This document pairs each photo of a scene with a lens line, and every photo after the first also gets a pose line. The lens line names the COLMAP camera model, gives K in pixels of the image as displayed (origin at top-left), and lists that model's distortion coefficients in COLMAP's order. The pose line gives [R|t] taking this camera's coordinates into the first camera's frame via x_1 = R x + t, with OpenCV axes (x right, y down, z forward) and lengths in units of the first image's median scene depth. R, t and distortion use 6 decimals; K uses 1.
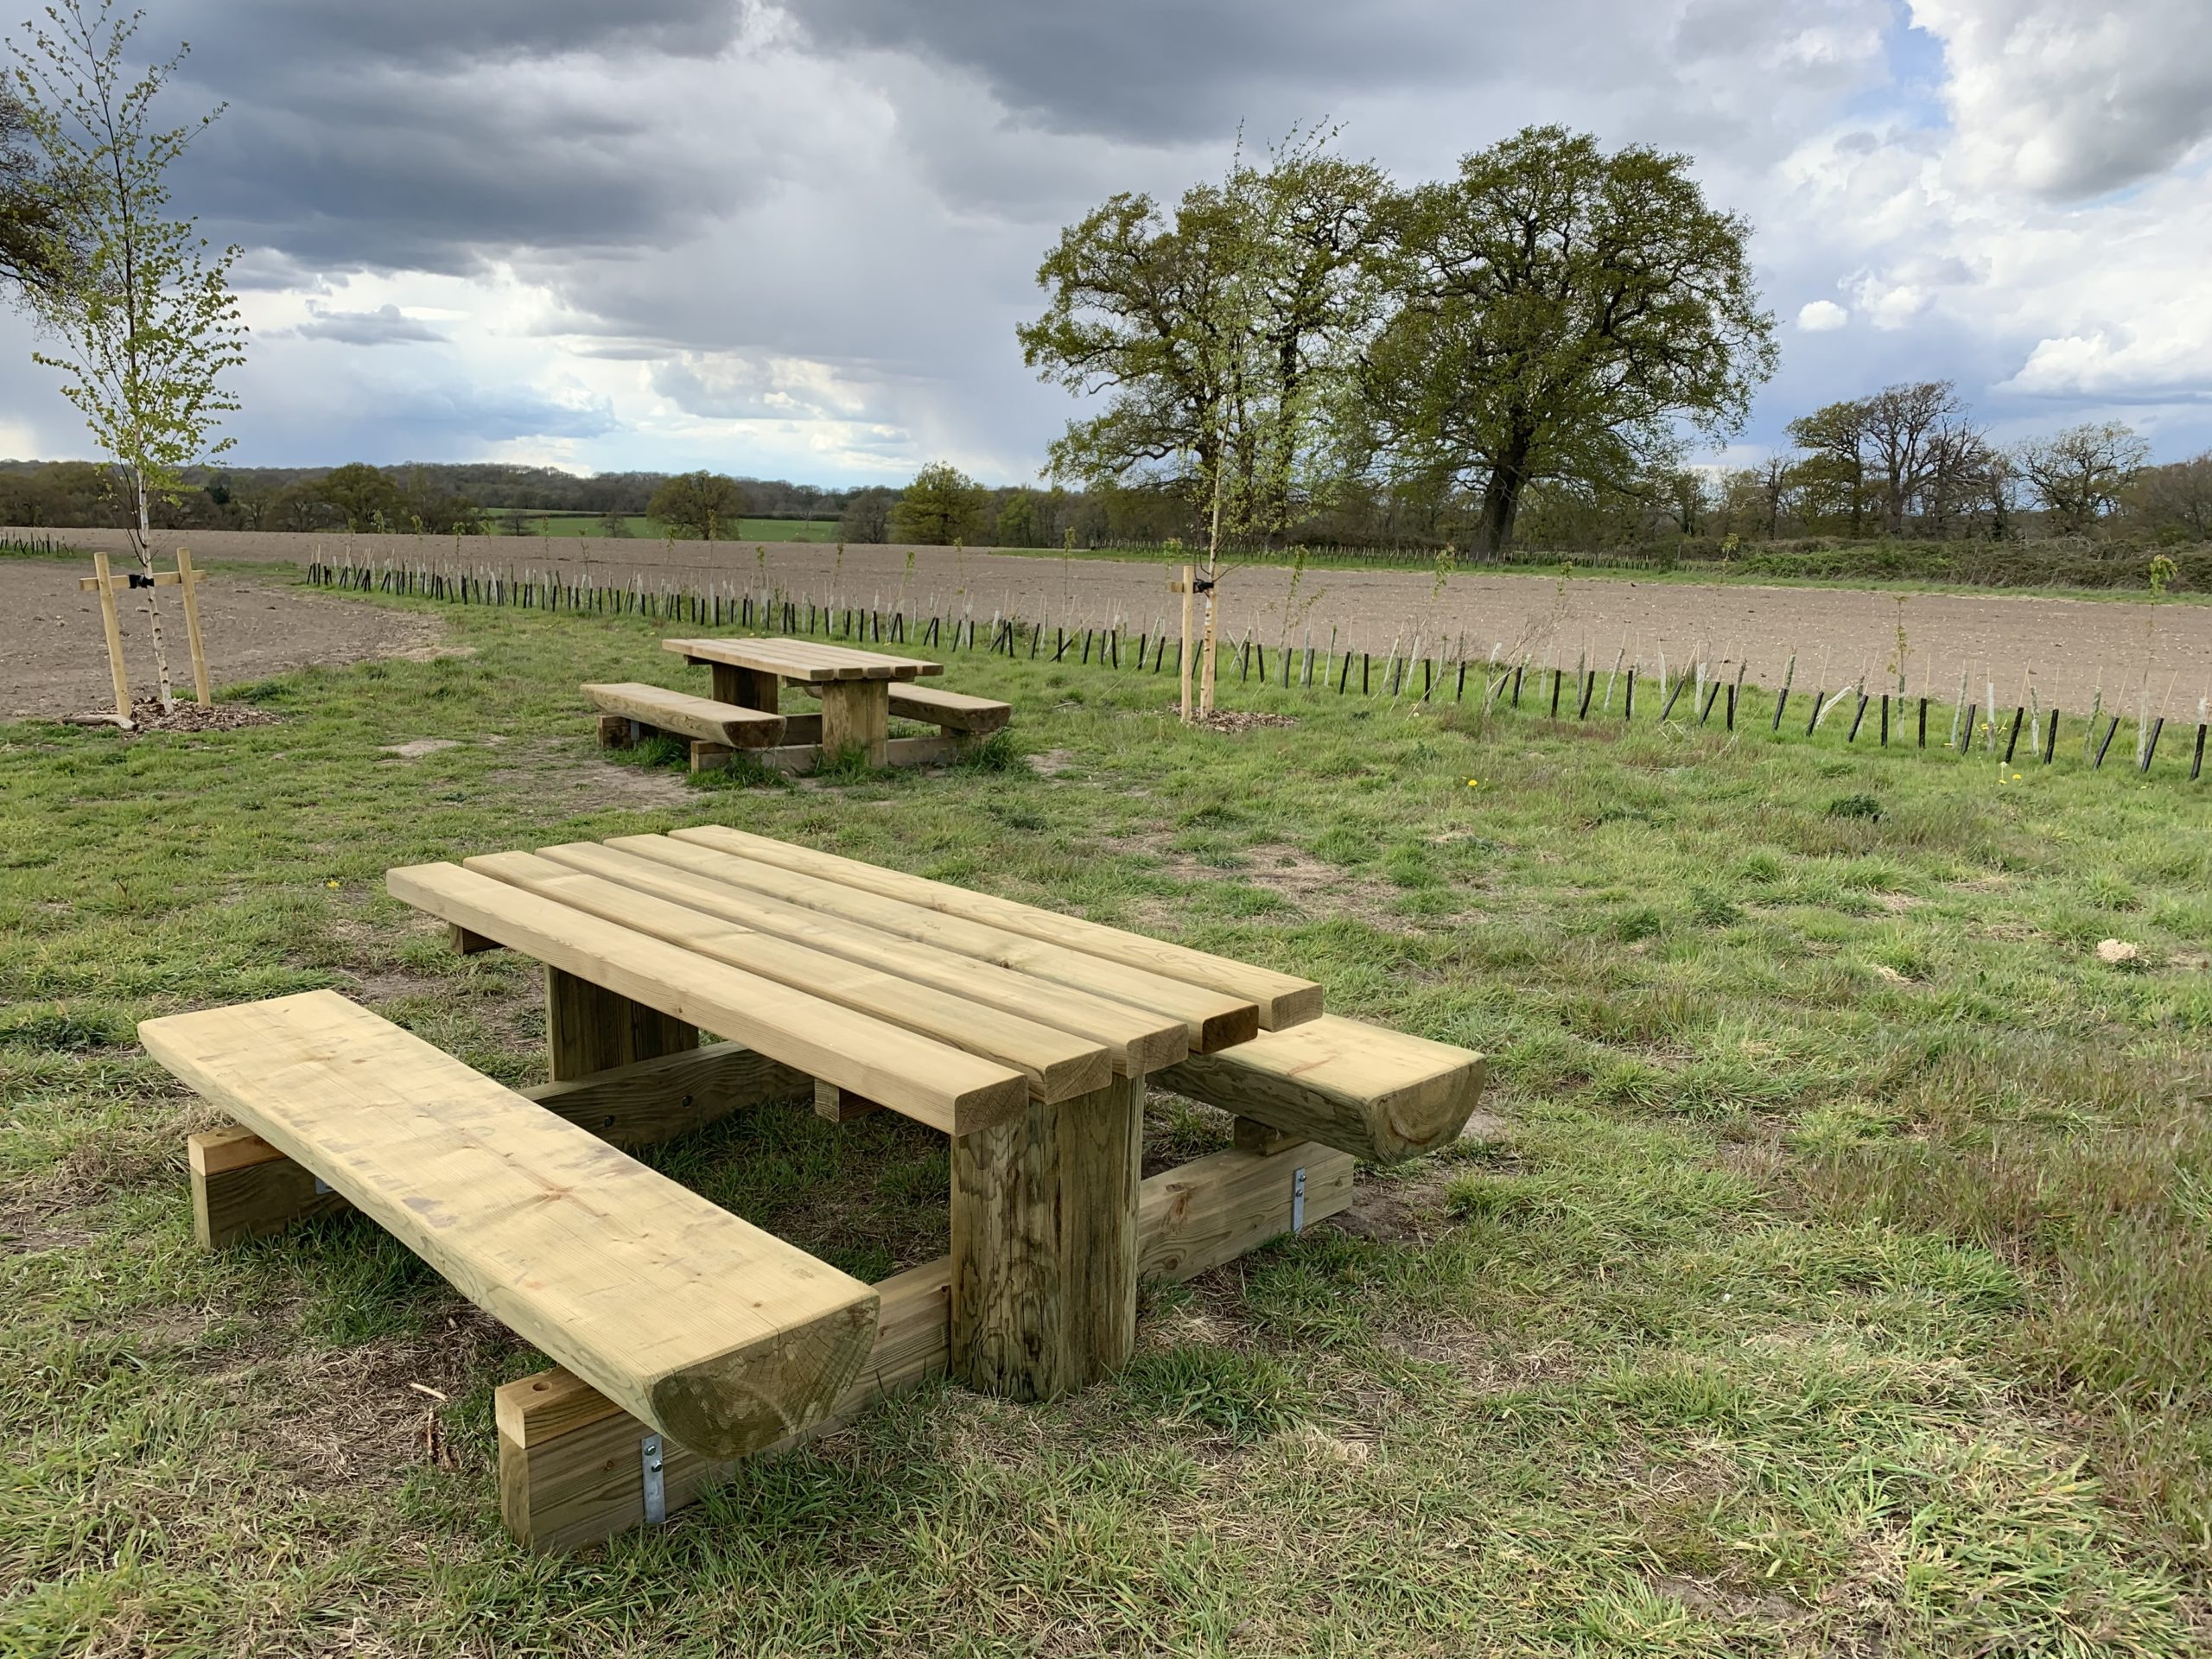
lens RADIAL K [[1783.6, 0, 1105.7], [0, 1783.6, 818.5], [0, 0, 1]] dist [0.051088, -0.009479]
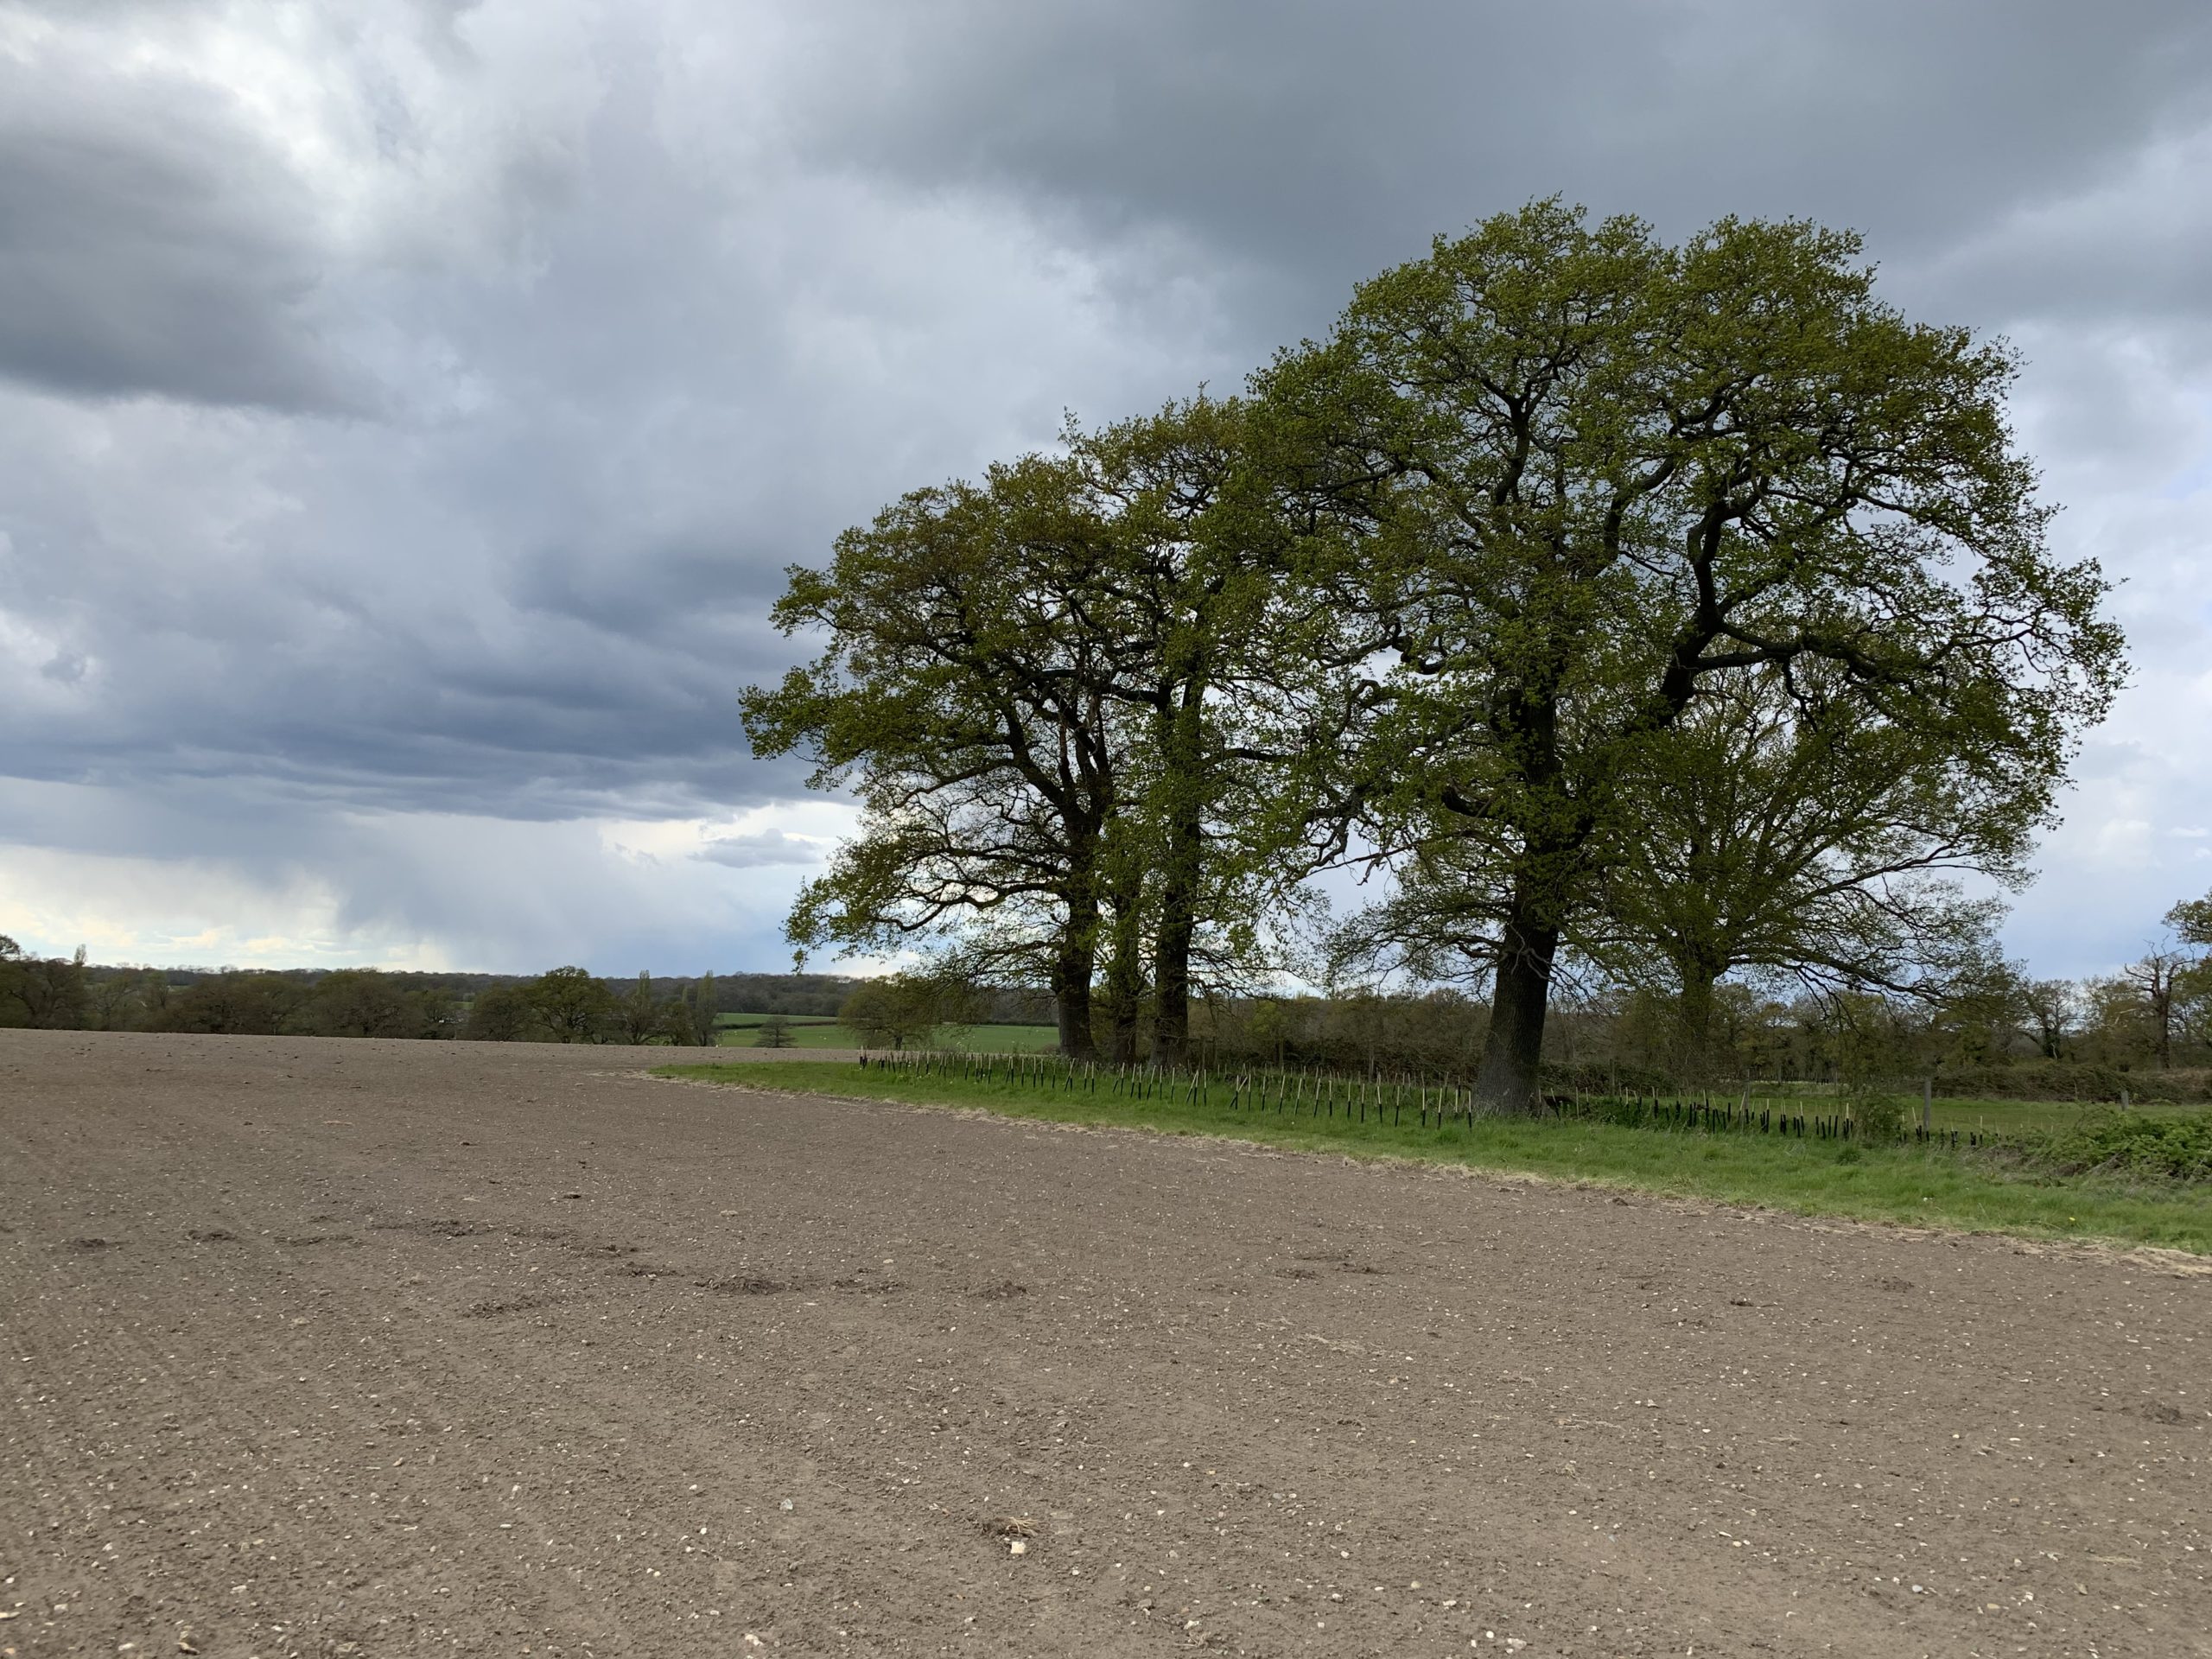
lens RADIAL K [[1783.6, 0, 1105.7], [0, 1783.6, 818.5], [0, 0, 1]] dist [0.051088, -0.009479]
pose [[0.984721, -0.010312, -0.173834, 0.081440], [-0.038819, 0.960128, -0.276854, -0.034184], [0.169758, 0.279372, 0.945057, 0.218457]]
